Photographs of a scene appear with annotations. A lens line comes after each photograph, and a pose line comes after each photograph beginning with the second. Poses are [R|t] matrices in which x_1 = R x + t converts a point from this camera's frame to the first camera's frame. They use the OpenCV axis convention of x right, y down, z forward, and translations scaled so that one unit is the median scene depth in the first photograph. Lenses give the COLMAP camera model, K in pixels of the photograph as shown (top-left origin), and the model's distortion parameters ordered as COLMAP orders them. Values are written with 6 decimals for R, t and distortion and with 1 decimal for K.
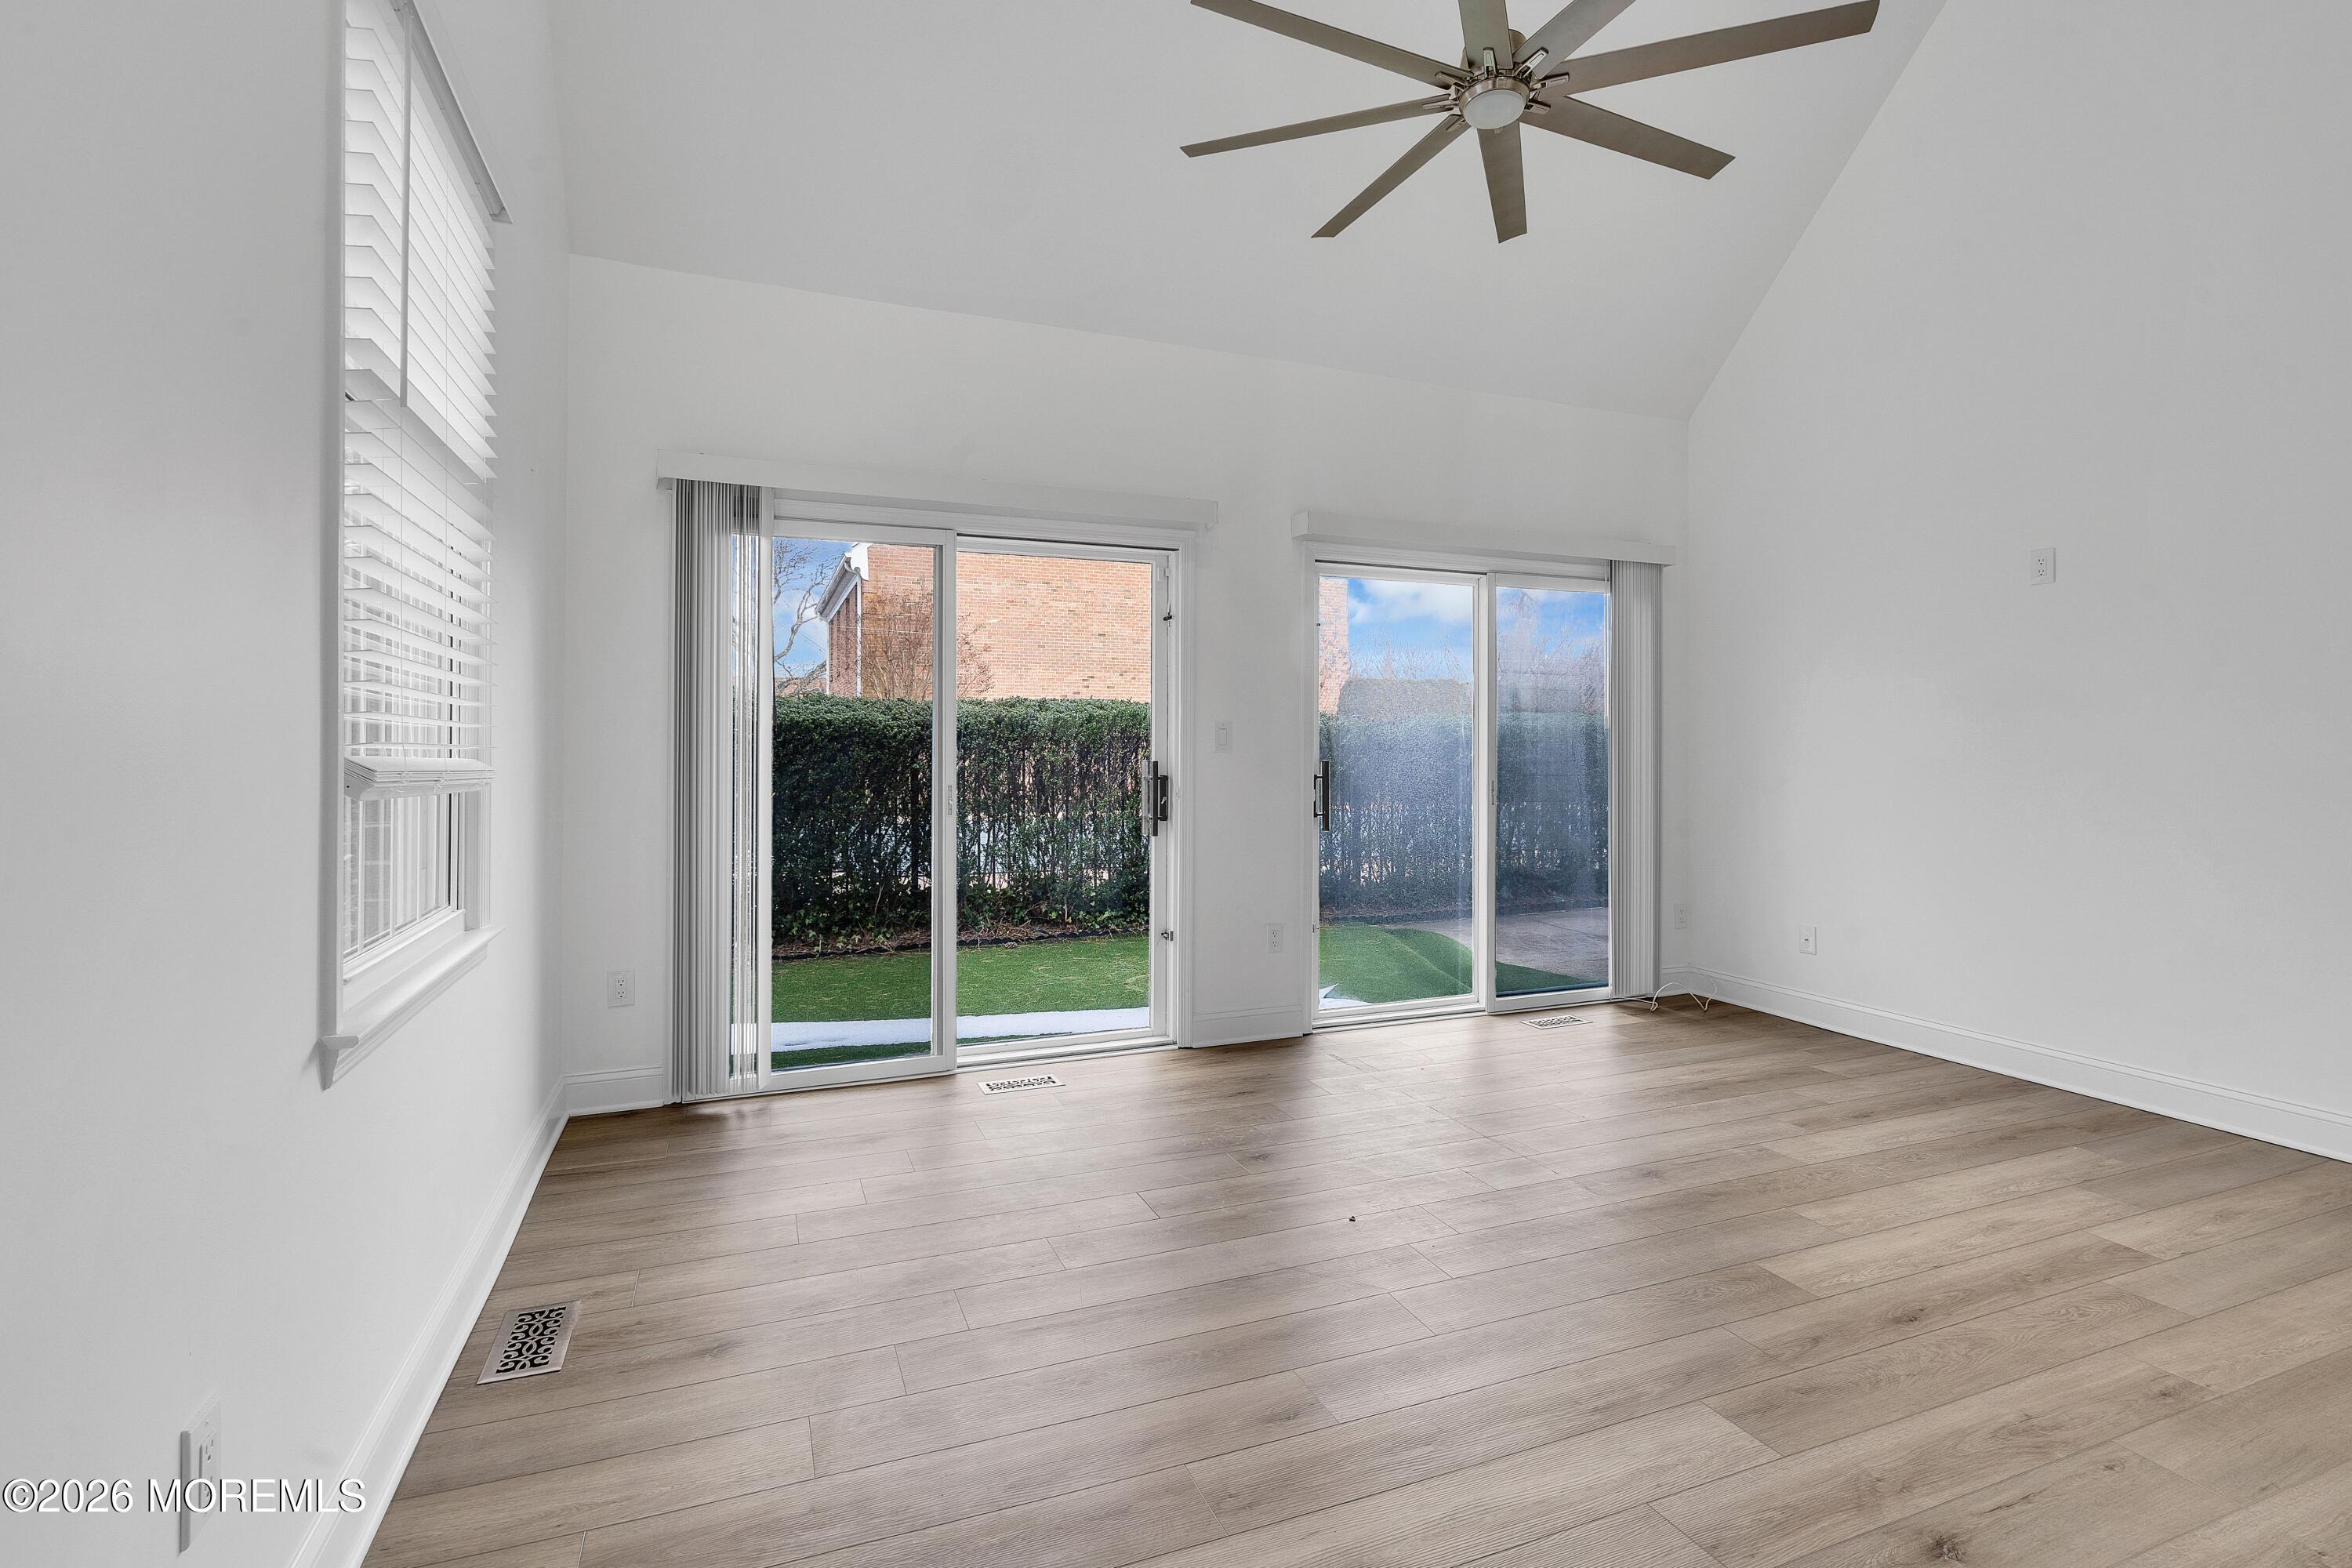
lens RADIAL K [[1076.5, 0, 1167.9], [0, 1076.5, 751.4], [0, 0, 1]] dist [-0.003260, 0.001151]
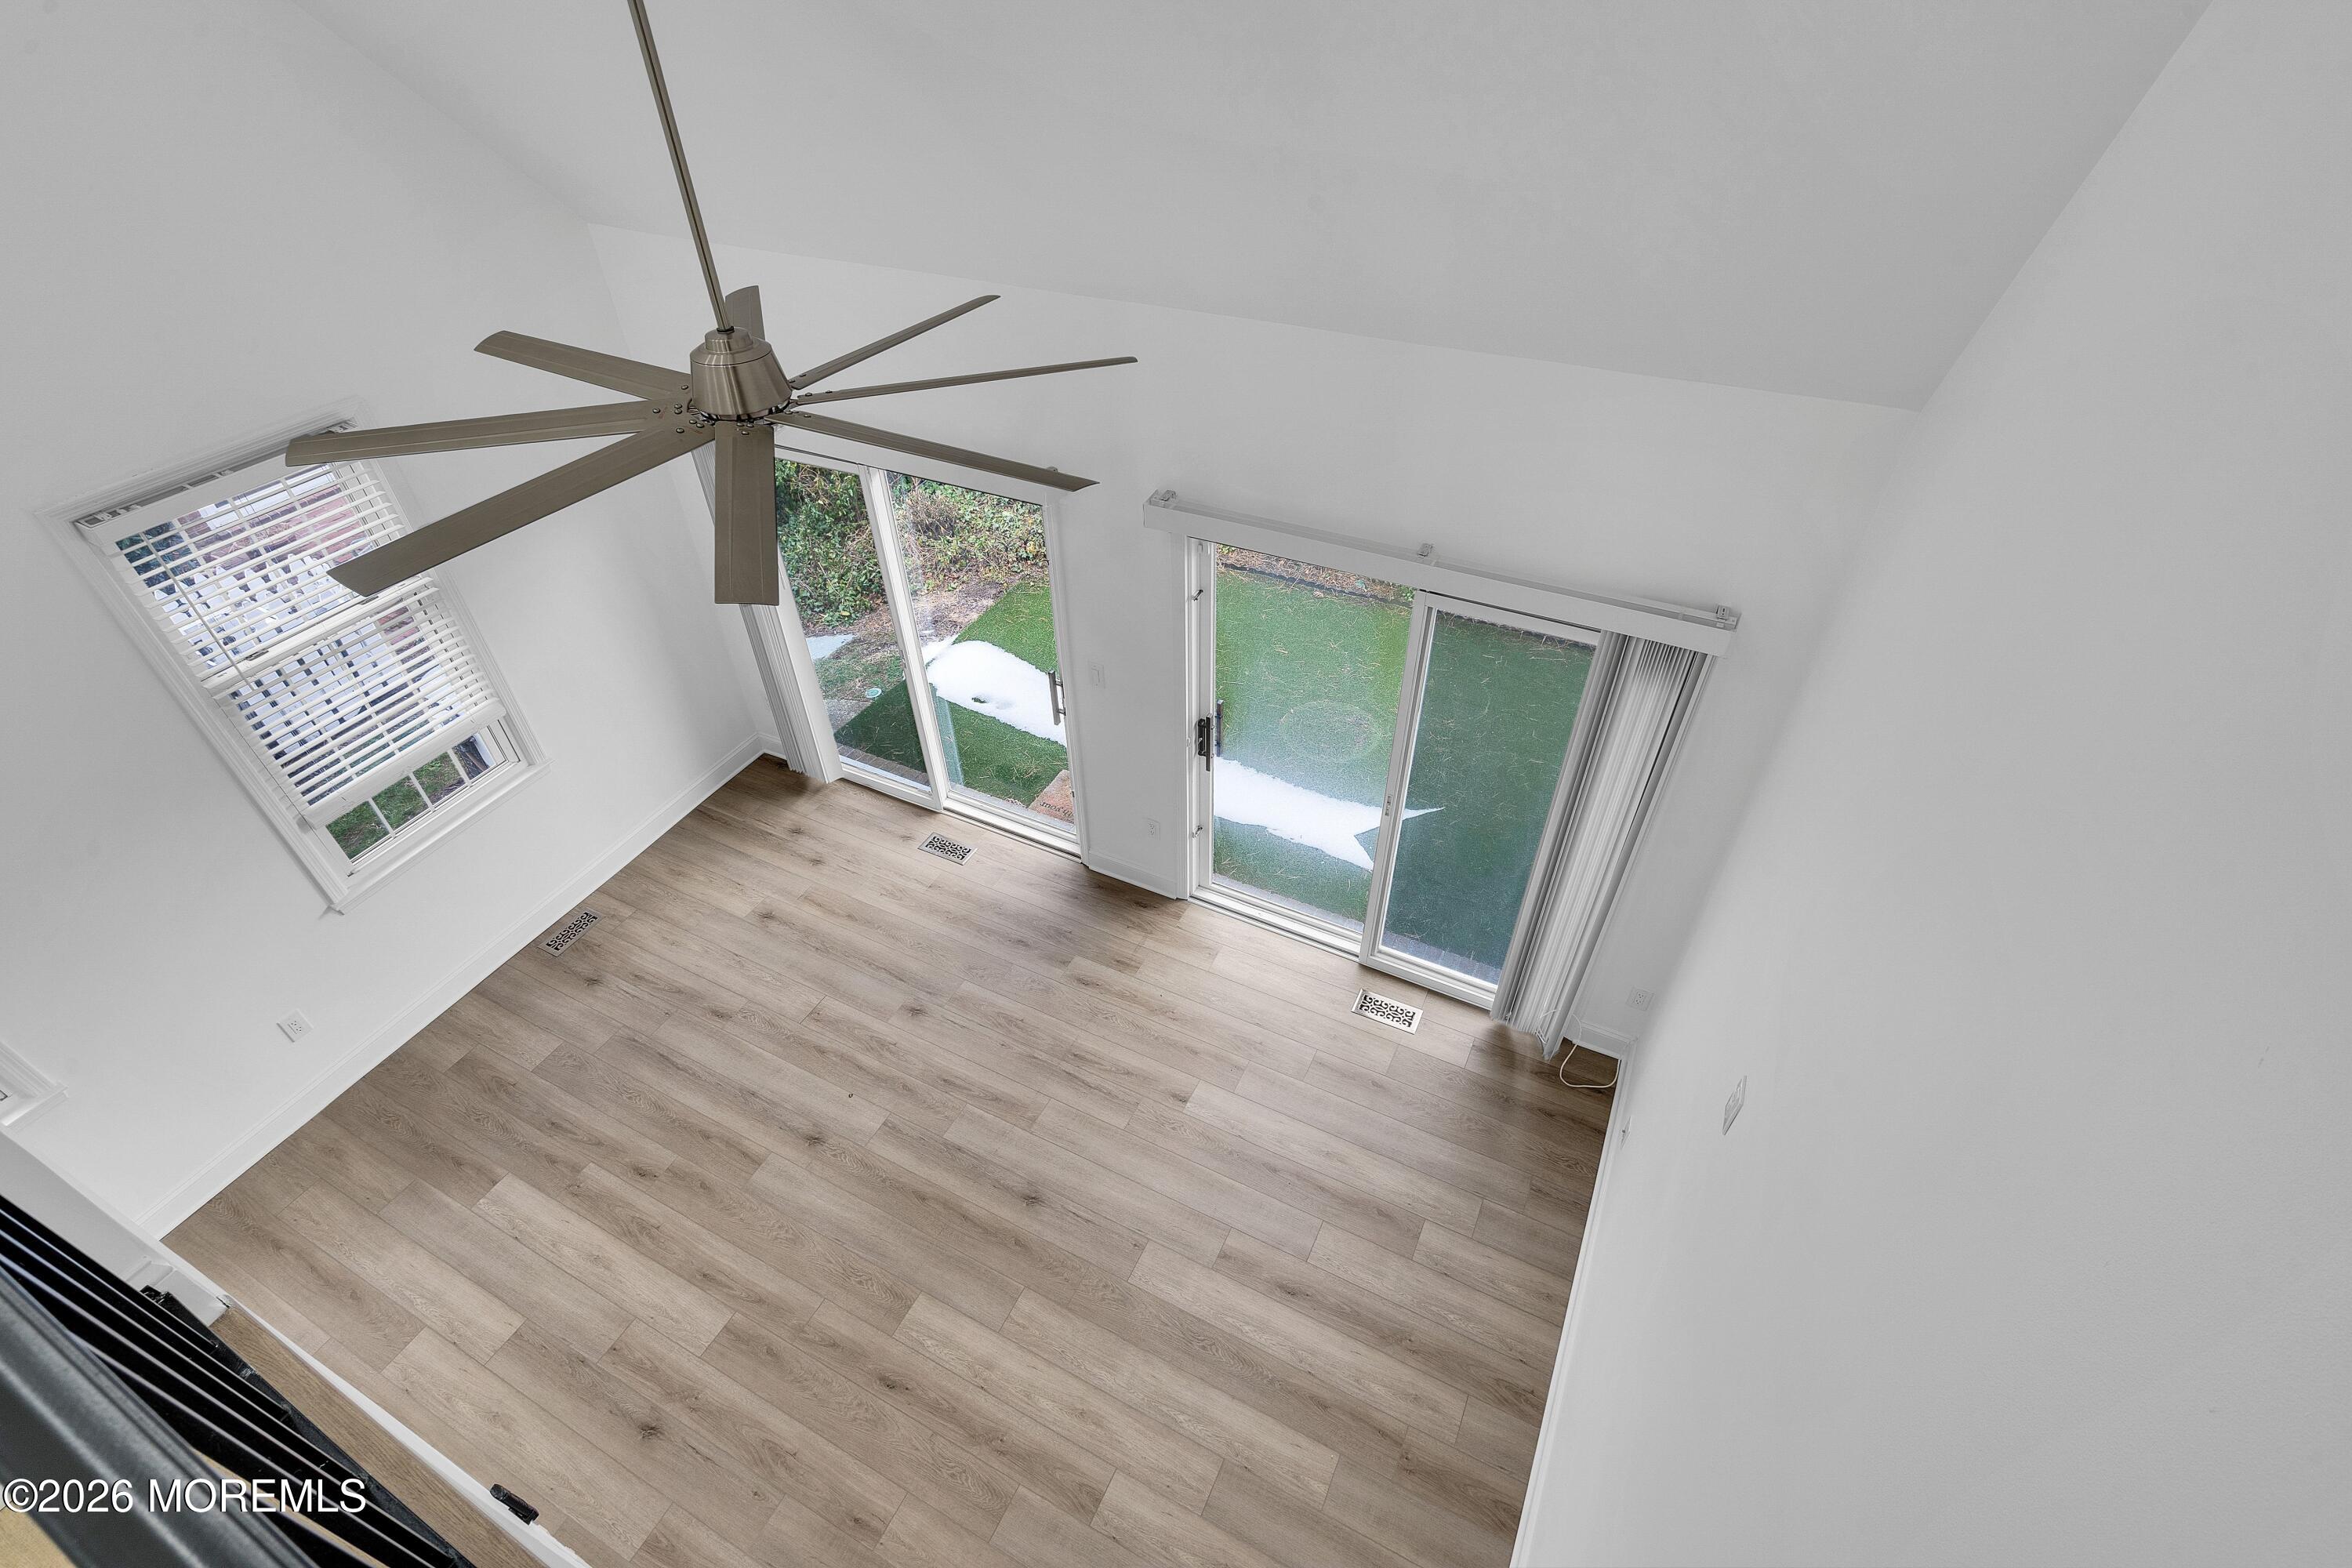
lens RADIAL K [[1062.4, 0, 1171.1], [0, 1062.4, 782.3], [0, 0, 1]] dist [-0.001865, 0.000659]
pose [[0.666192, 0.479019, -0.571602, 1.244907], [0.016665, 0.756695, 0.653556, -1.026717], [0.745594, -0.444919, 0.496121, 0.793733]]
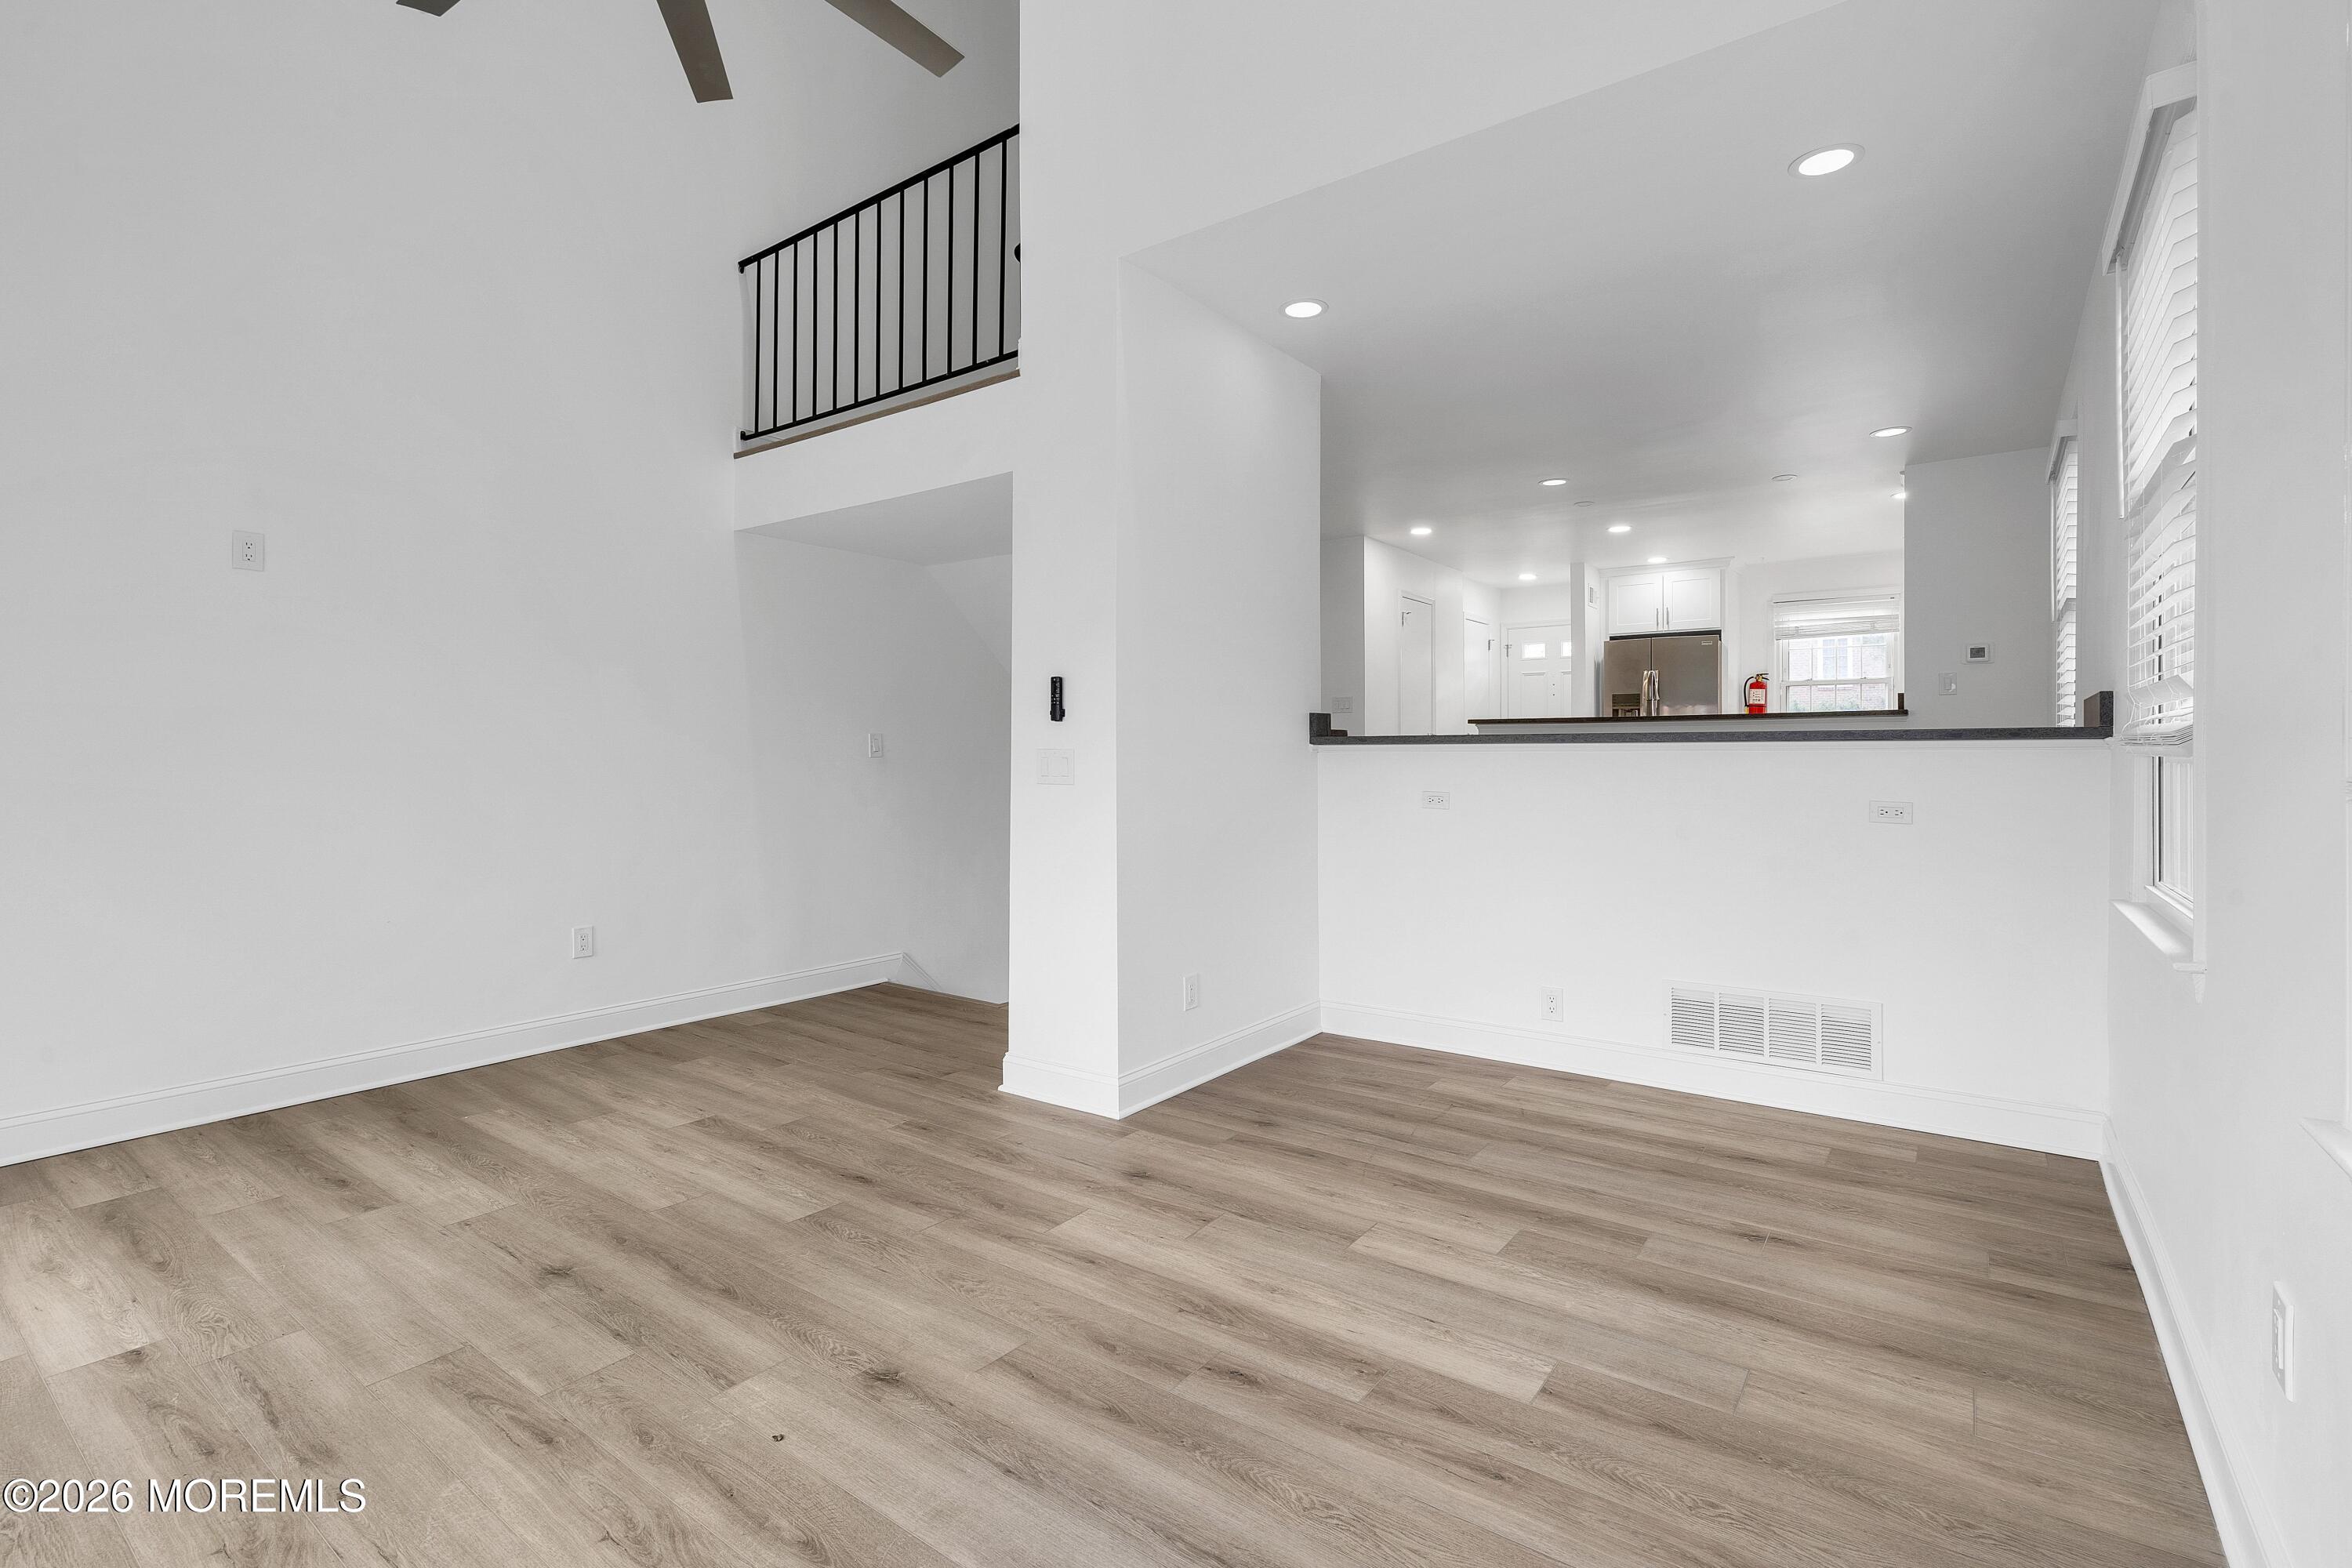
lens RADIAL K [[1076.5, 0, 1167.9], [0, 1076.5, 751.4], [0, 0, 1]] dist [-0.003260, 0.001151]
pose [[-0.529672, 0.003858, 0.848194, -0.554162], [-0.002119, 0.999981, -0.005872, 0.004126], [-0.848200, -0.004908, -0.529653, 1.188662]]
